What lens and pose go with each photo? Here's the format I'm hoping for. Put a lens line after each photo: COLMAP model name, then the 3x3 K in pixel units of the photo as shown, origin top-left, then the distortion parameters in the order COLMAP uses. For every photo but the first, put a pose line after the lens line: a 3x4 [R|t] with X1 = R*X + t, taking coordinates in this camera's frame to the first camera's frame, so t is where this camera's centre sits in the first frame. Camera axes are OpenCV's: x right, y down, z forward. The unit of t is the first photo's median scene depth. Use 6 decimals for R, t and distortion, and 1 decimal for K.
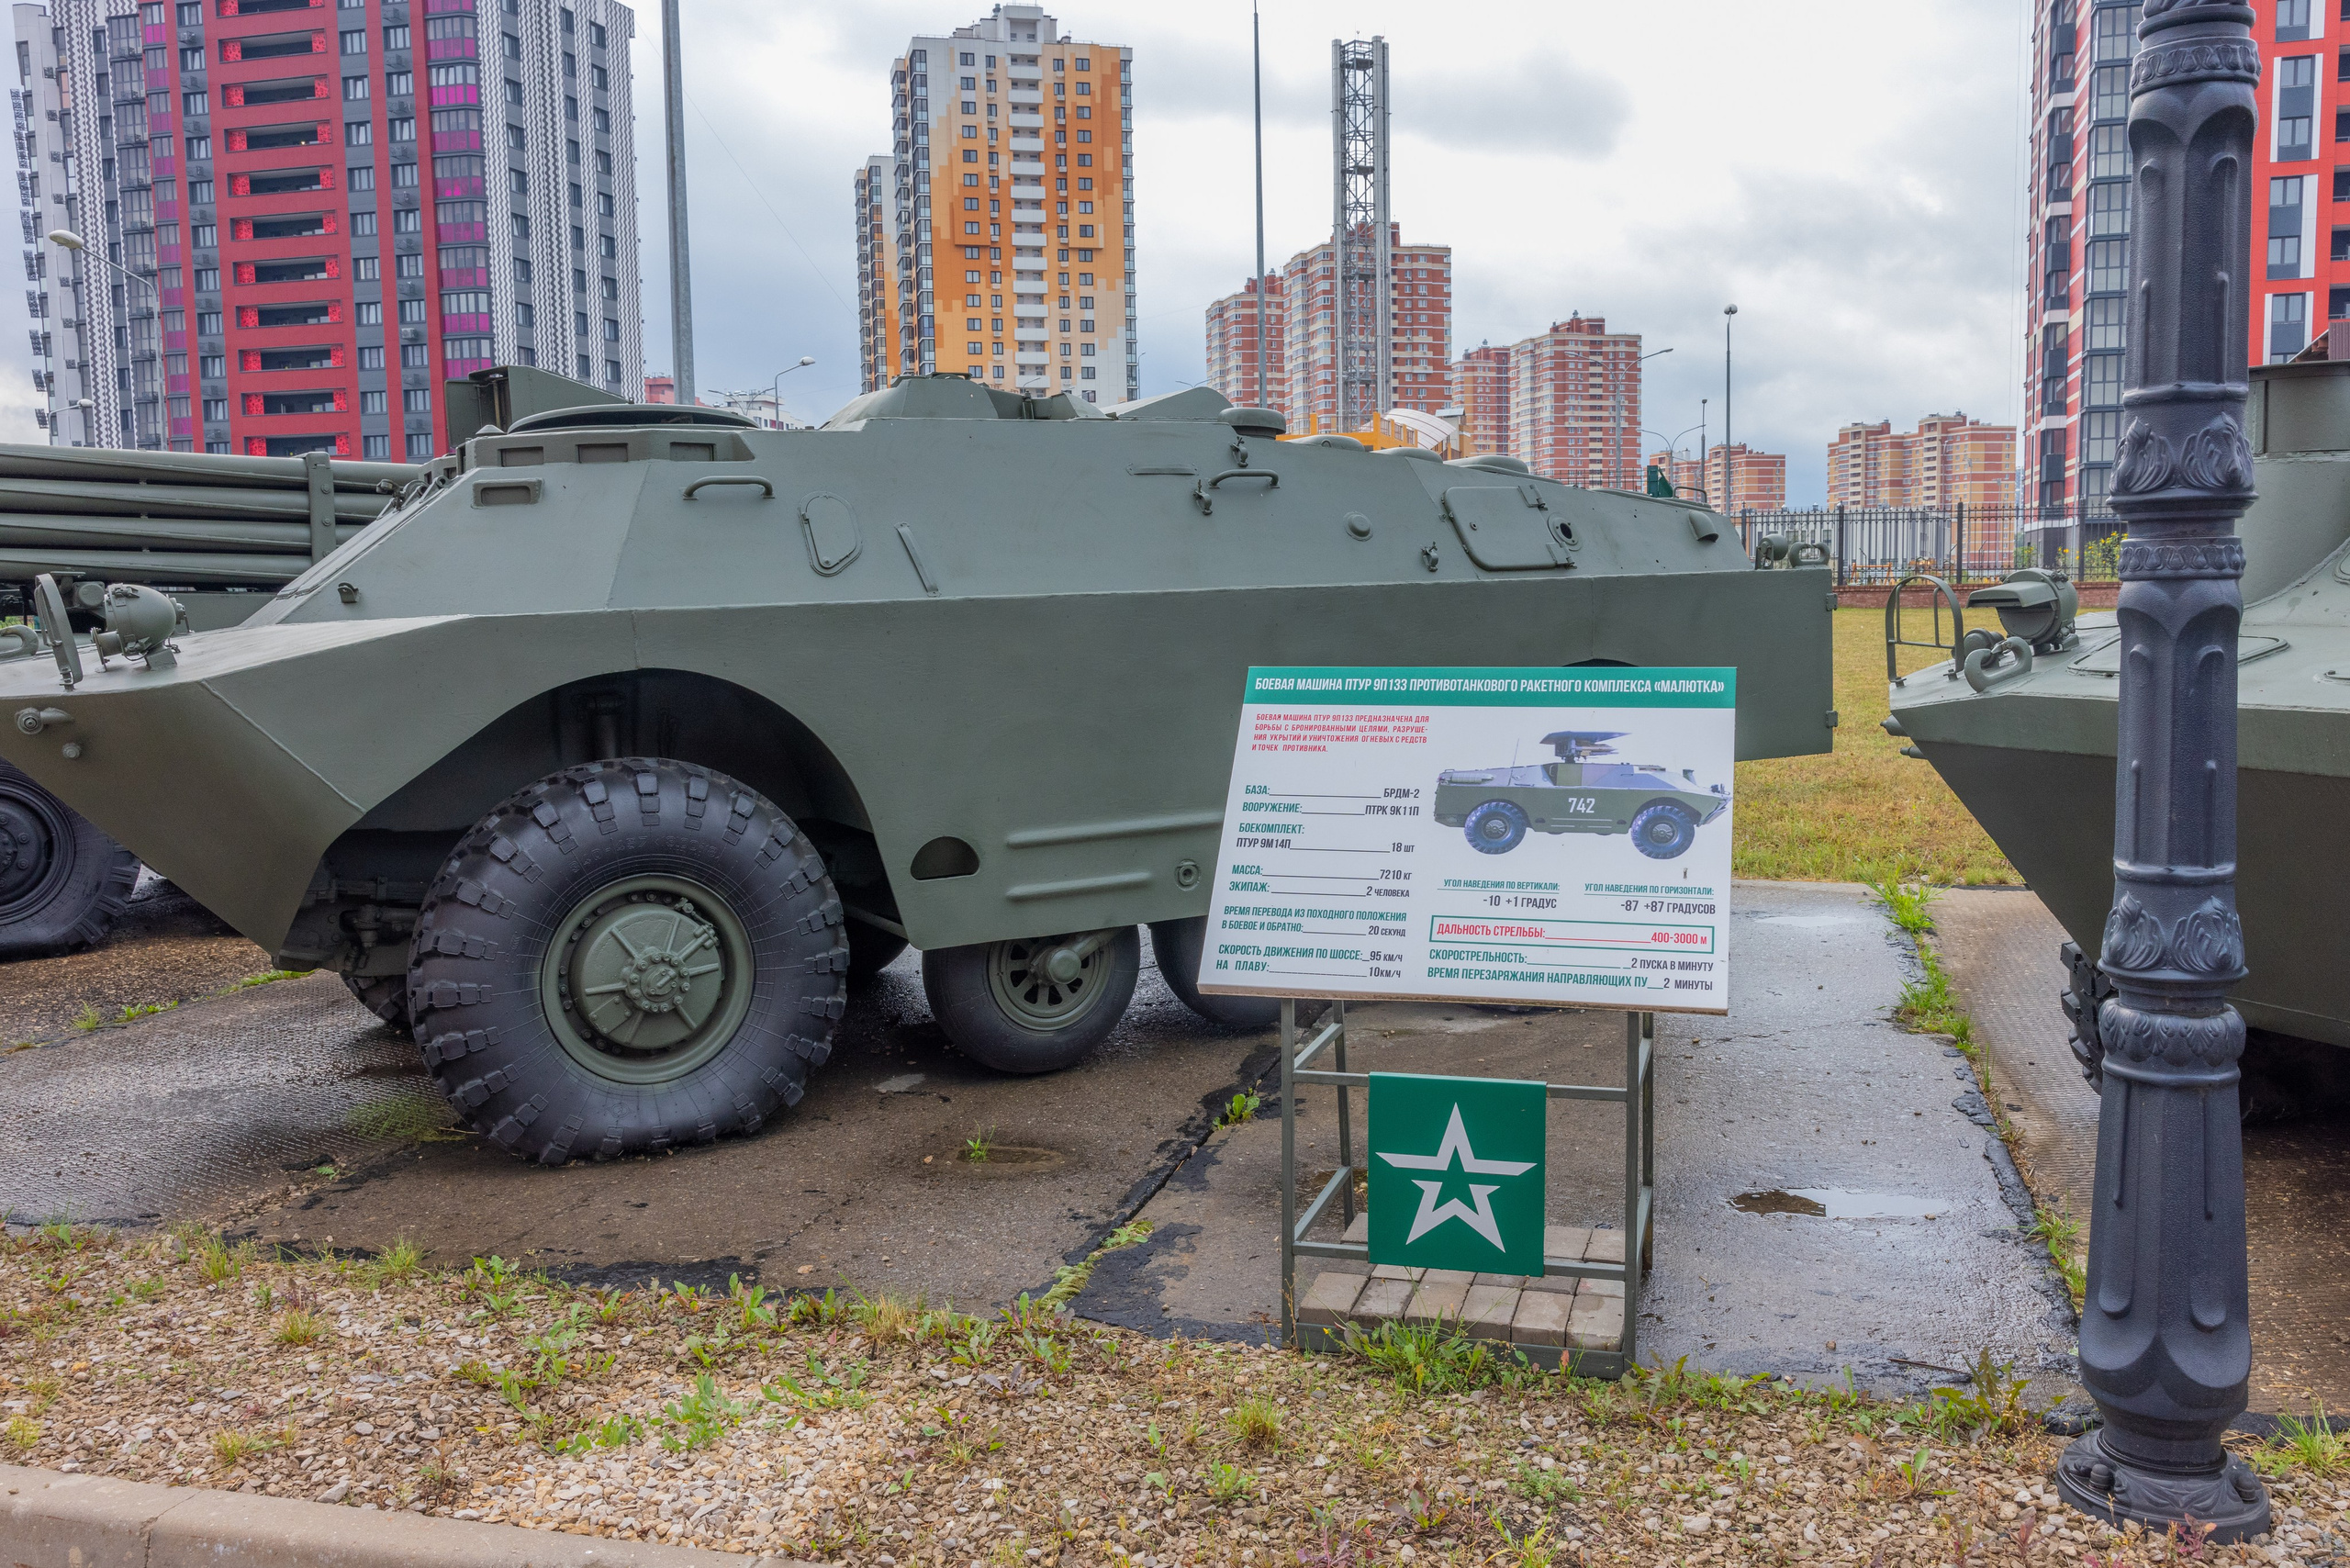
lens RADIAL K [[1971.8, 0, 1194.5], [0, 1971.8, 782.7], [0, 0, 1]] dist [-0.009267, 0.023090]
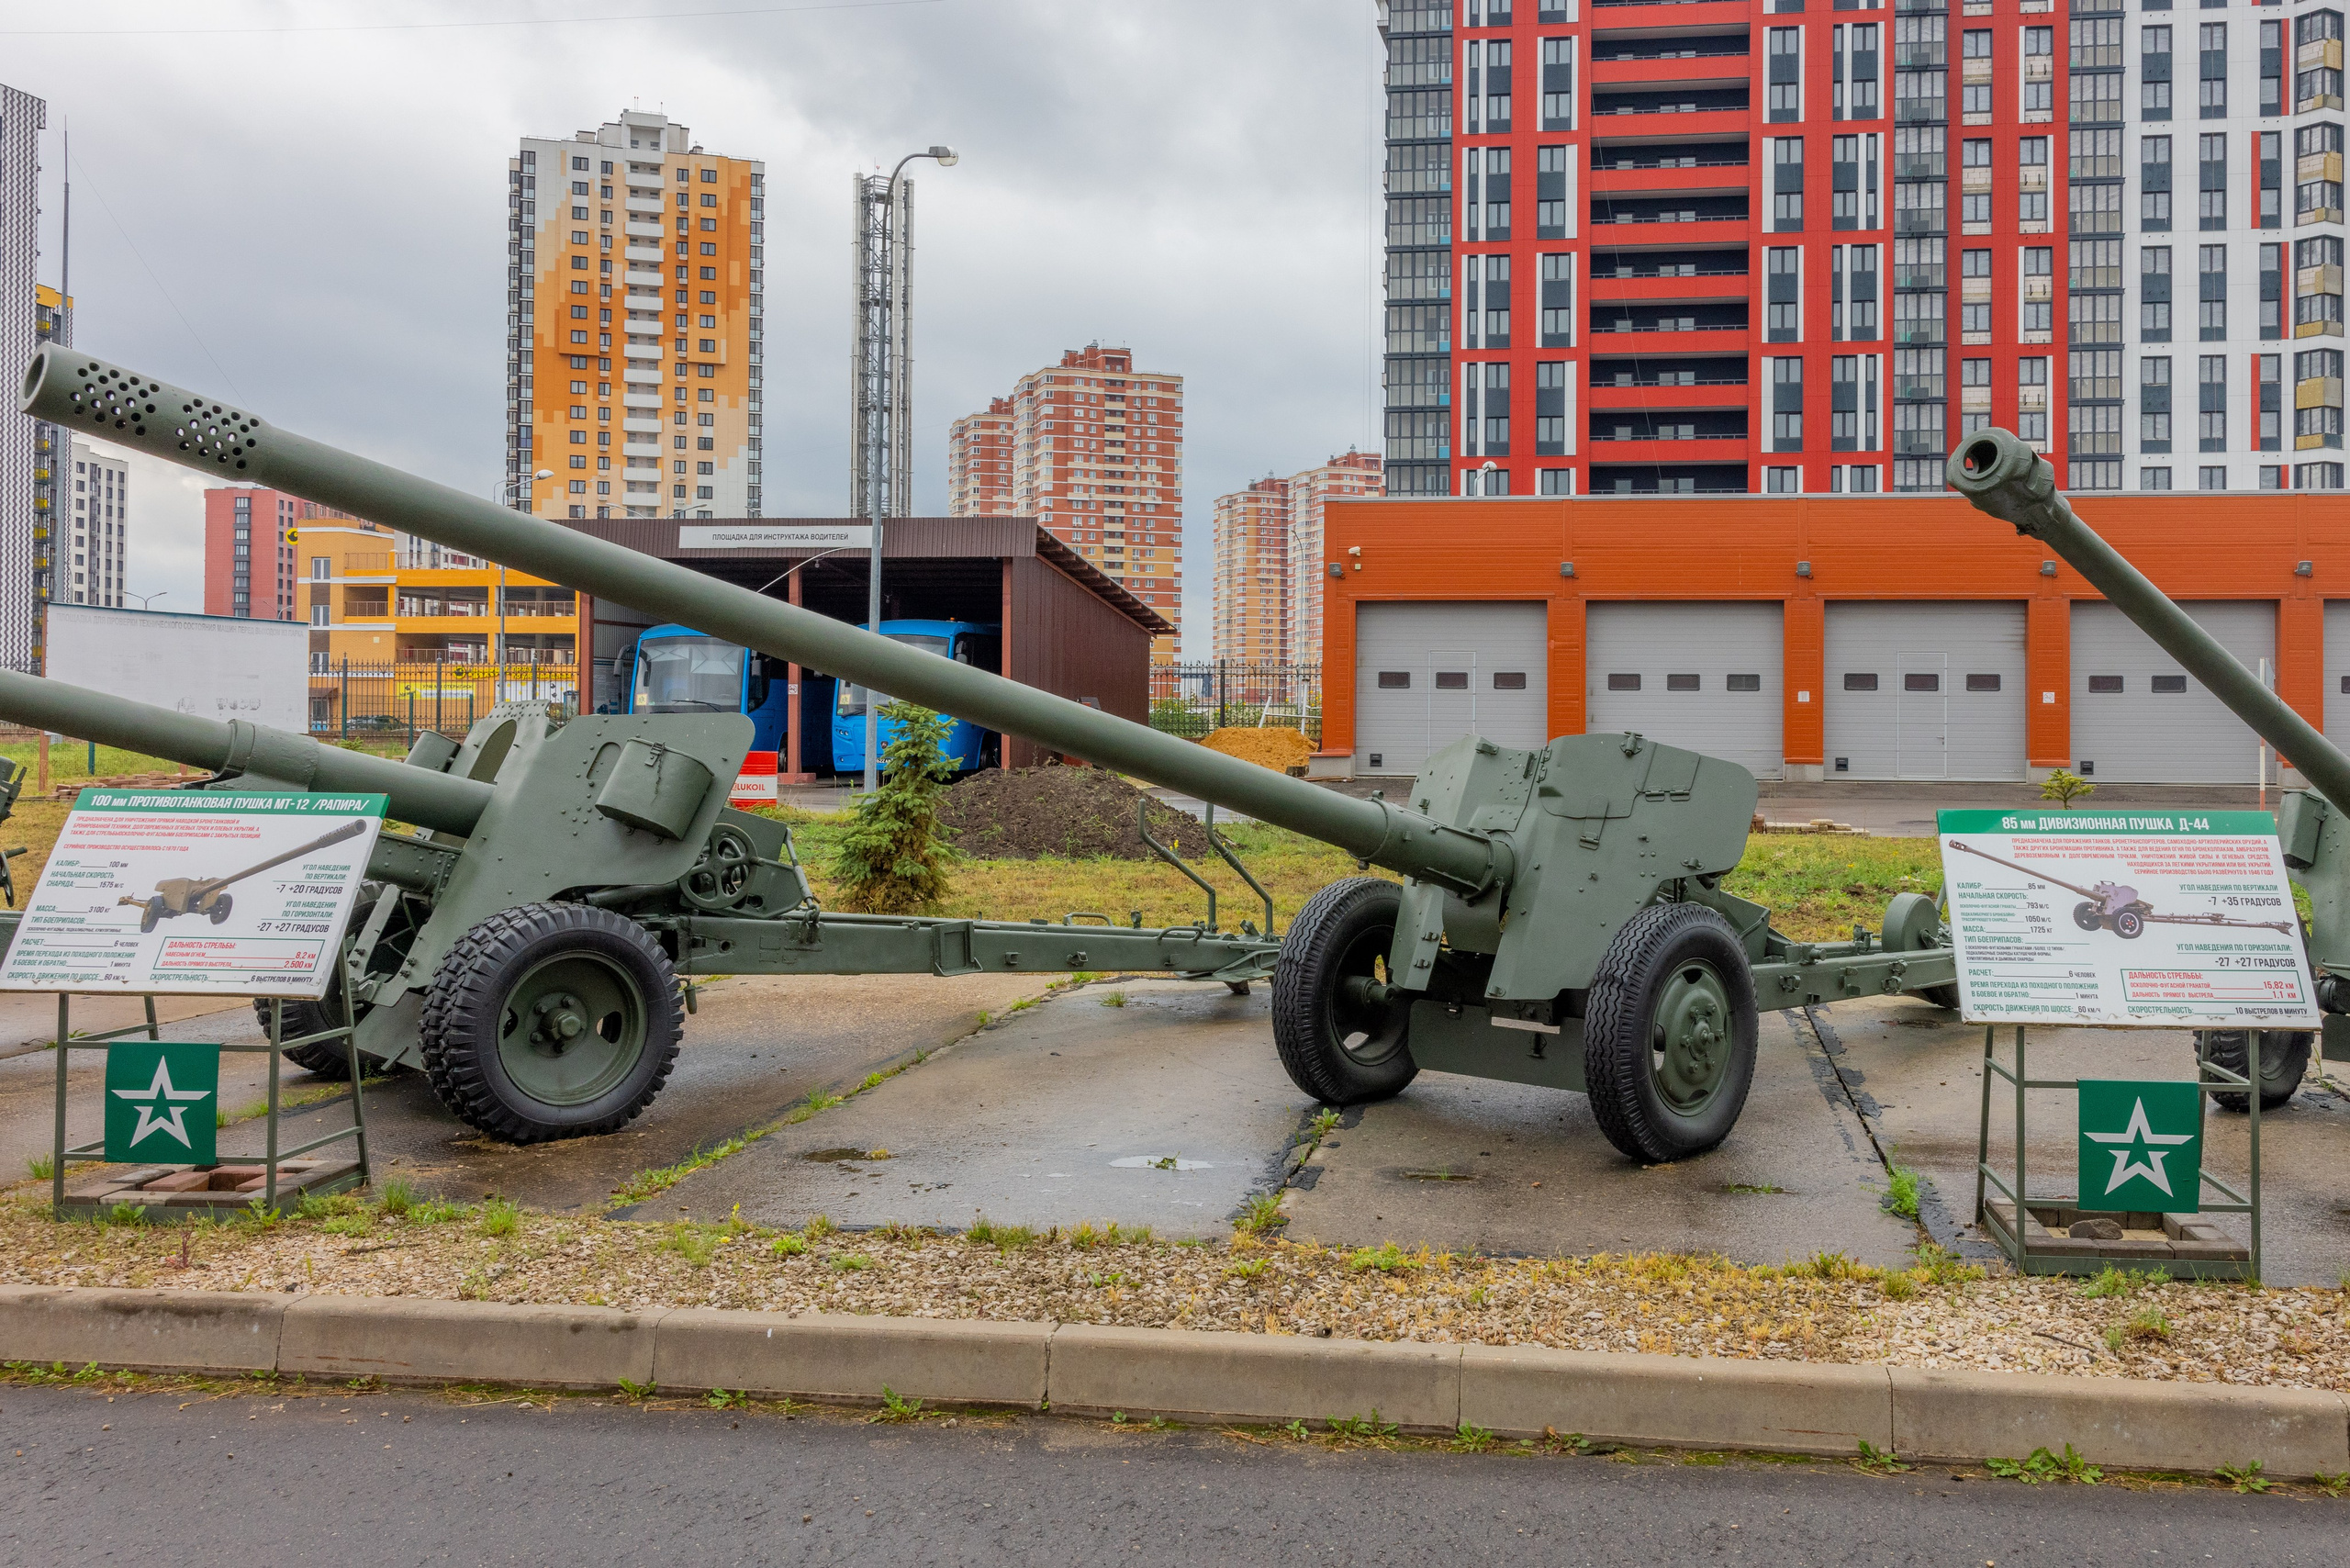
lens RADIAL K [[2139.5, 0, 1347.3], [0, 2139.5, 697.6], [0, 0, 1]] dist [0.007064, 0.006271]
pose [[0.990730, 0.024571, 0.133607, 0.118644], [-0.009620, 0.993727, -0.111417, 0.001445], [-0.135507, 0.109099, 0.984751, -0.042777]]
